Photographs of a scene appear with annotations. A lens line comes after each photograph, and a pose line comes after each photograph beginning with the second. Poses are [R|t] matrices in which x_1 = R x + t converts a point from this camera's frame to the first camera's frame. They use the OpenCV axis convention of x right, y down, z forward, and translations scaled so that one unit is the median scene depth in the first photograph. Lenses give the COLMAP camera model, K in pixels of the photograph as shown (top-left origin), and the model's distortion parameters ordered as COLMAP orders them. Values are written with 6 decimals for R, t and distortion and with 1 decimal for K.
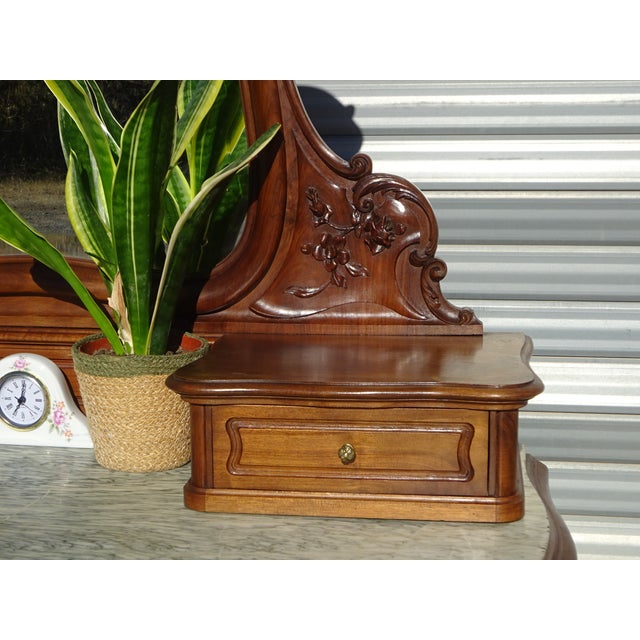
lens RADIAL K [[1120.9, 0, 320.0], [0, 1120.9, 320.0], [0, 0, 1]] dist [-0.000364, 0.079011]
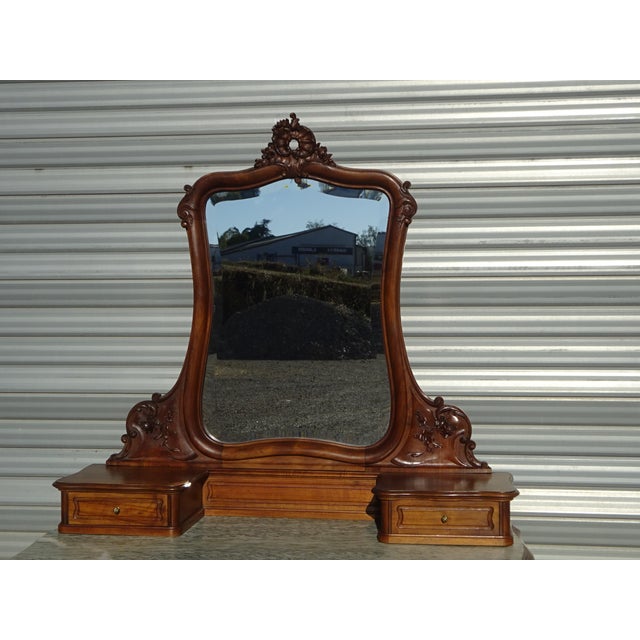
lens RADIAL K [[944.6, 0, 320.0], [0, 944.6, 320.0], [0, 0, 1]] dist [0.014062, 0.094850]
pose [[0.999936, 0.000583, 0.011288, -0.241811], [0.001091, 0.989026, -0.147738, -0.011510], [-0.011250, 0.147741, 0.988962, -1.027630]]
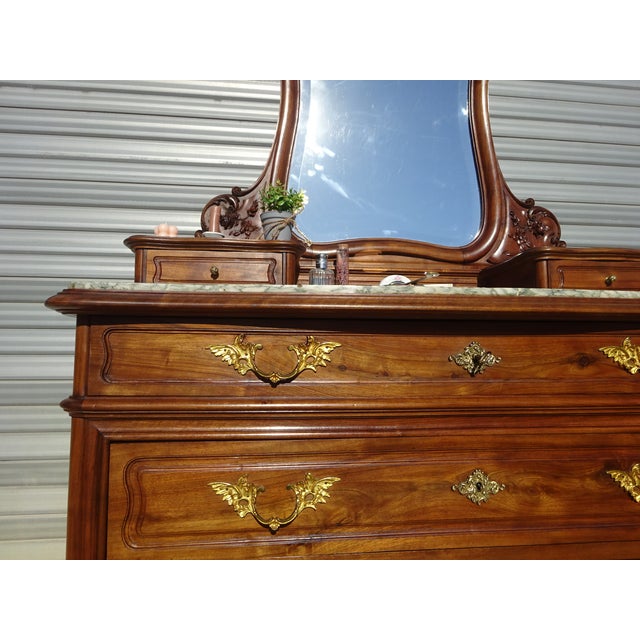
lens RADIAL K [[466.0, 0, 320.0], [0, 466.0, 320.0], [0, 0, 1]] dist [-0.003554, 0.003493]
pose [[0.965872, 0.028780, 0.257417, -0.656872], [0.036501, 0.968767, -0.245270, 0.340788], [-0.256436, 0.246295, 0.934654, 0.235578]]
